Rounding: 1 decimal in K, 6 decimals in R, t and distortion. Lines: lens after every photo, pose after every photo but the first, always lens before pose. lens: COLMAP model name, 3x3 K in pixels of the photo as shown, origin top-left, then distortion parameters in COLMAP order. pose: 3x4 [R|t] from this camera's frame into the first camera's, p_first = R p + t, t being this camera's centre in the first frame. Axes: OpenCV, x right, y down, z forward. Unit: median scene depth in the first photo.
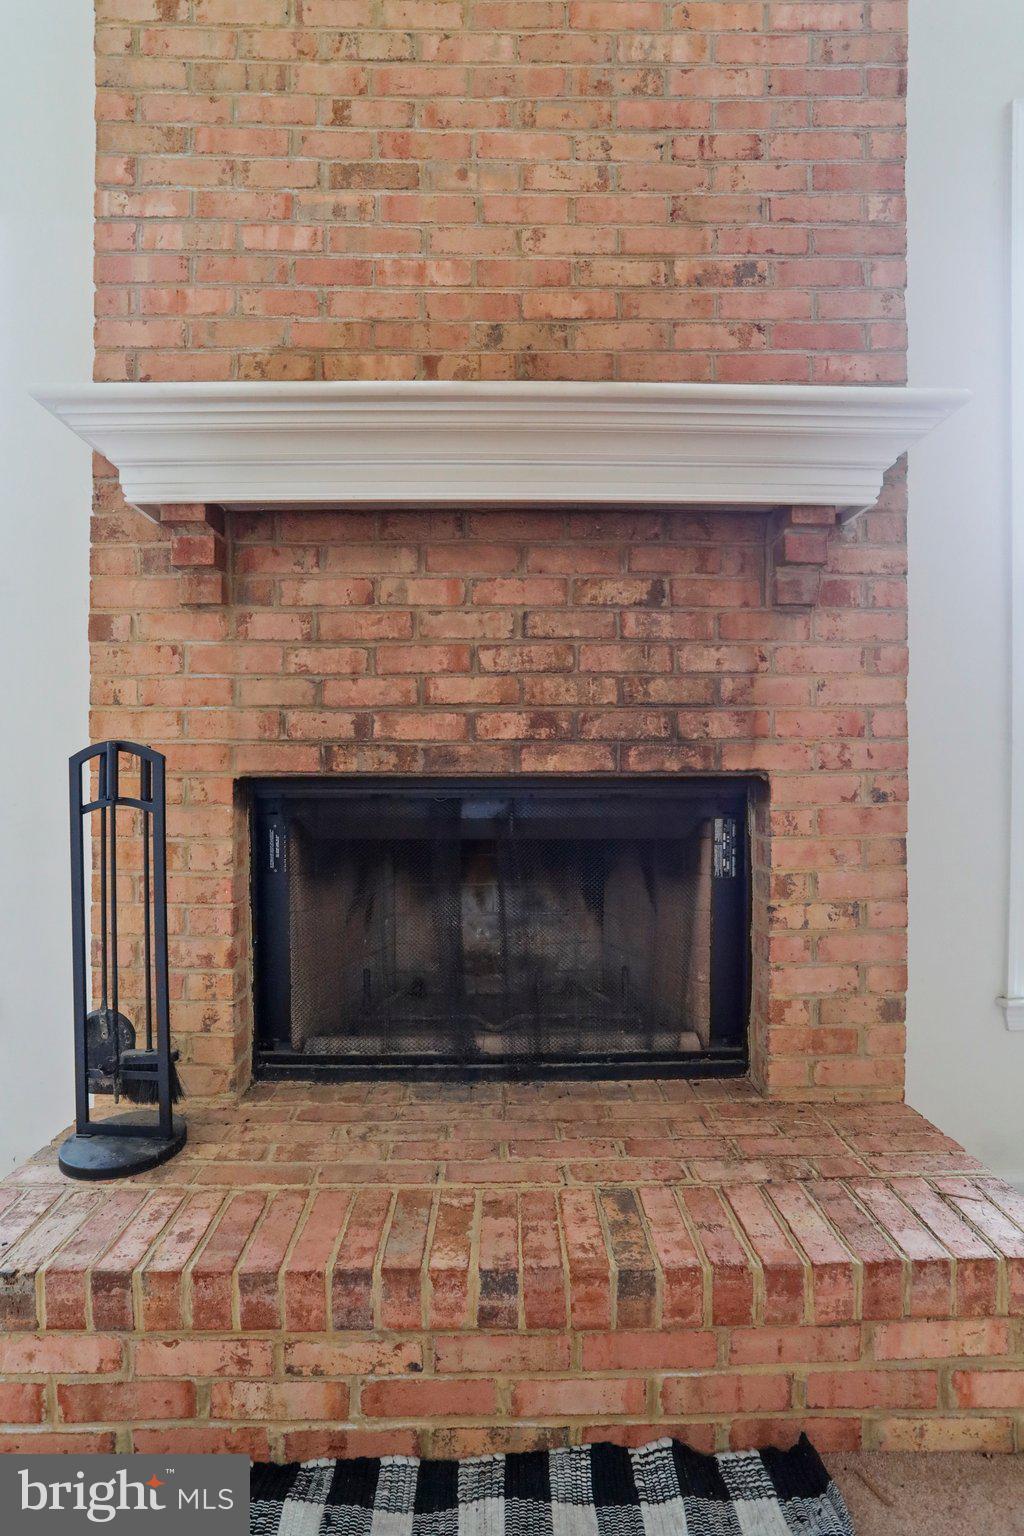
lens RADIAL K [[755.3, 0, 517.0], [0, 755.3, 761.2], [0, 0, 1]] dist [-0.028675, 0.005941]
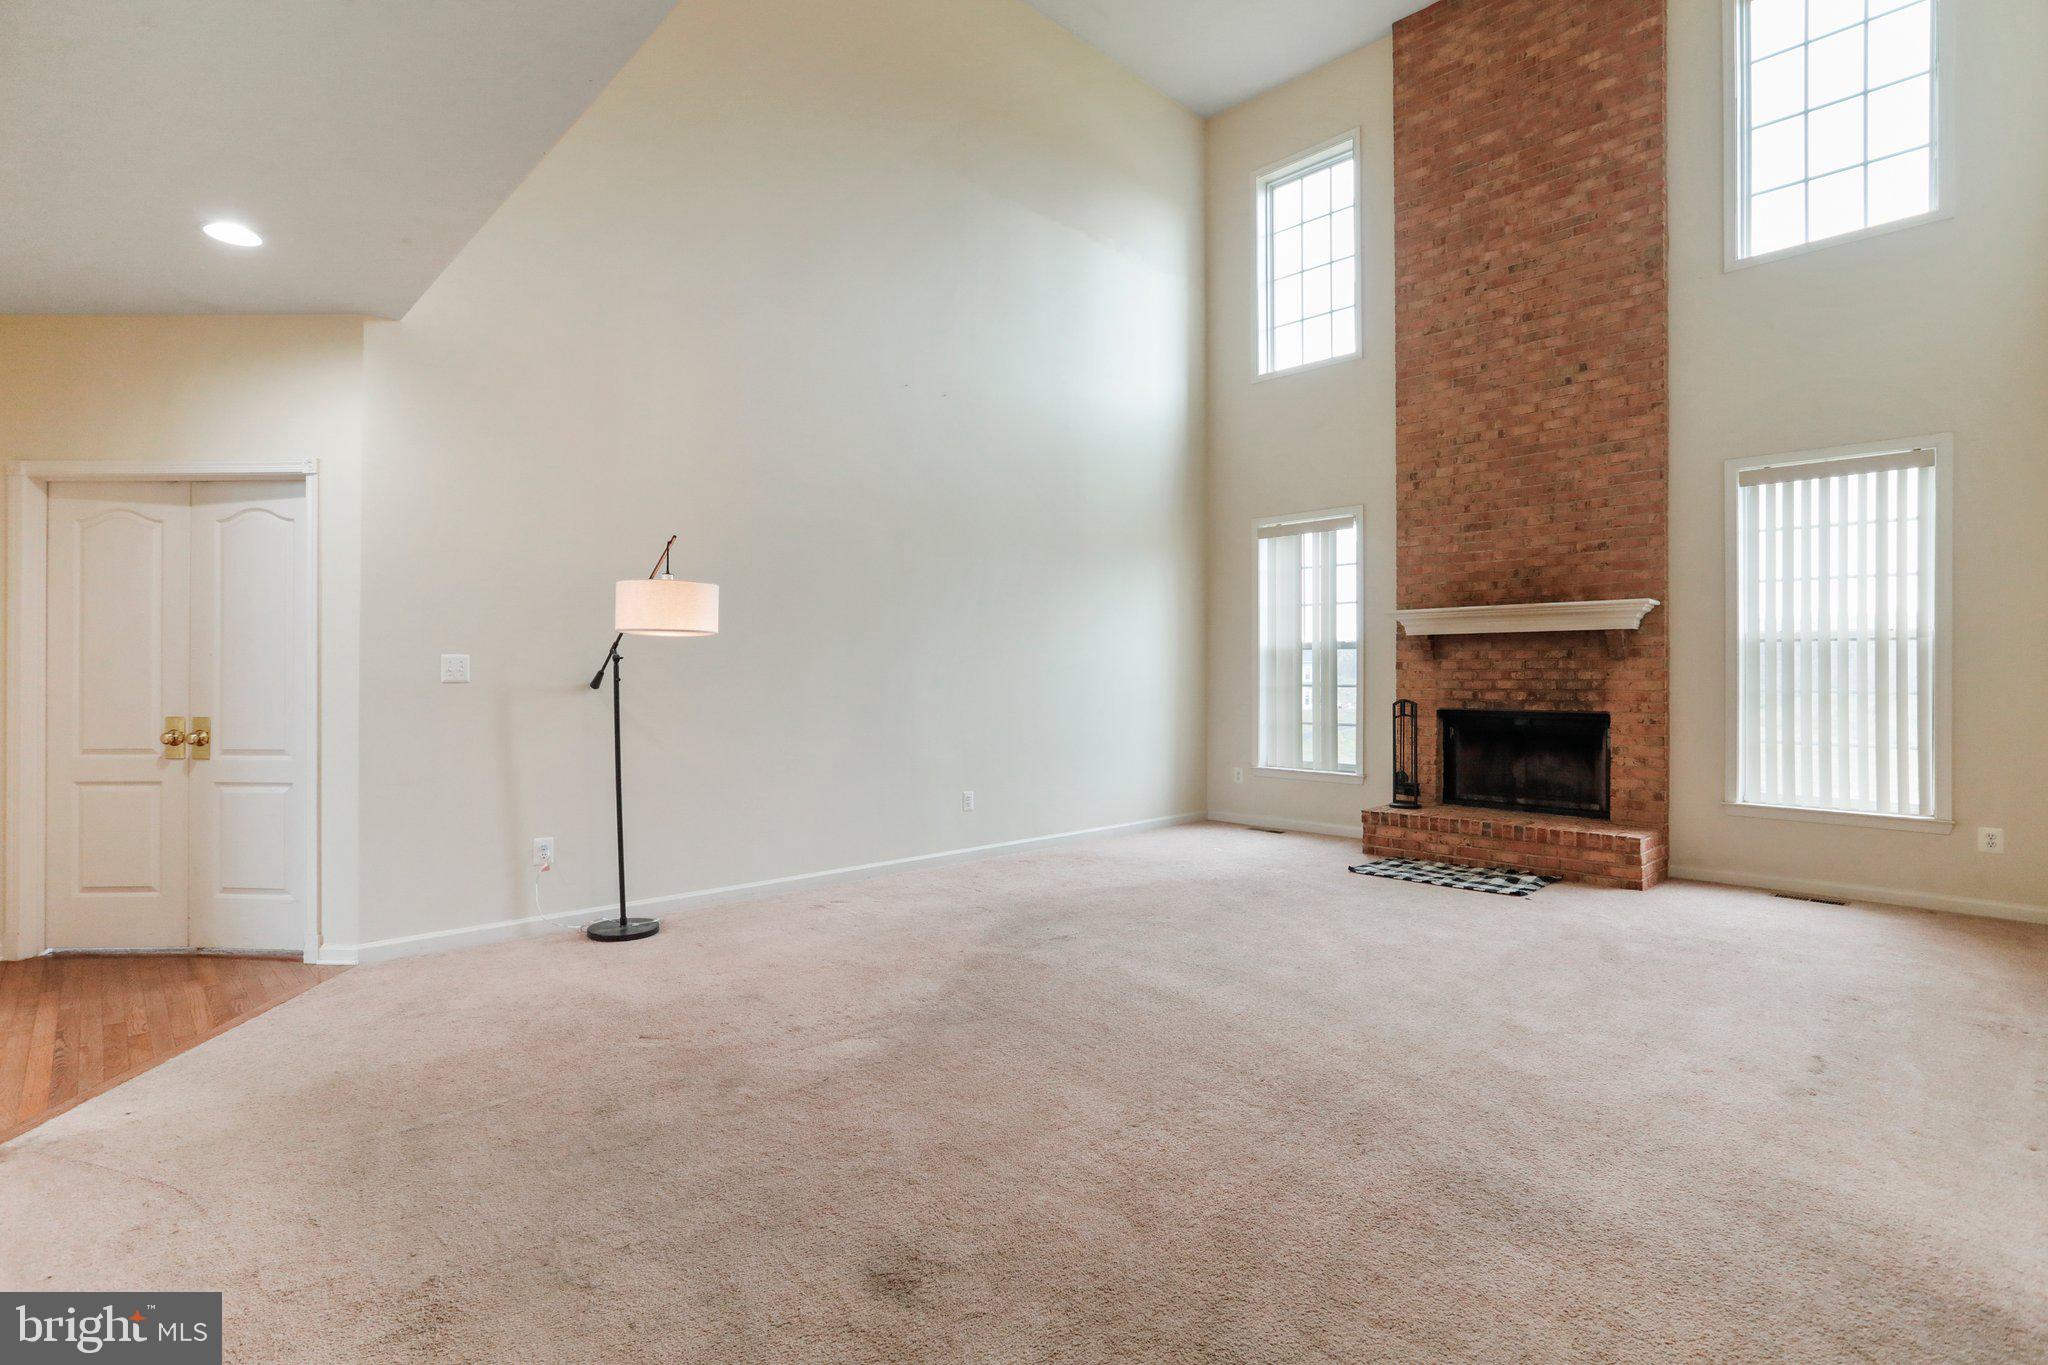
lens RADIAL K [[1007.1, 0, 1015.4], [0, 1007.1, 676.2], [0, 0, 1]] dist [-0.028675, 0.005941]
pose [[0.670091, 0.002577, -0.742274, 1.710357], [-0.000150, 0.999994, 0.003337, -0.144647], [0.742279, -0.002125, 0.670088, -3.451558]]
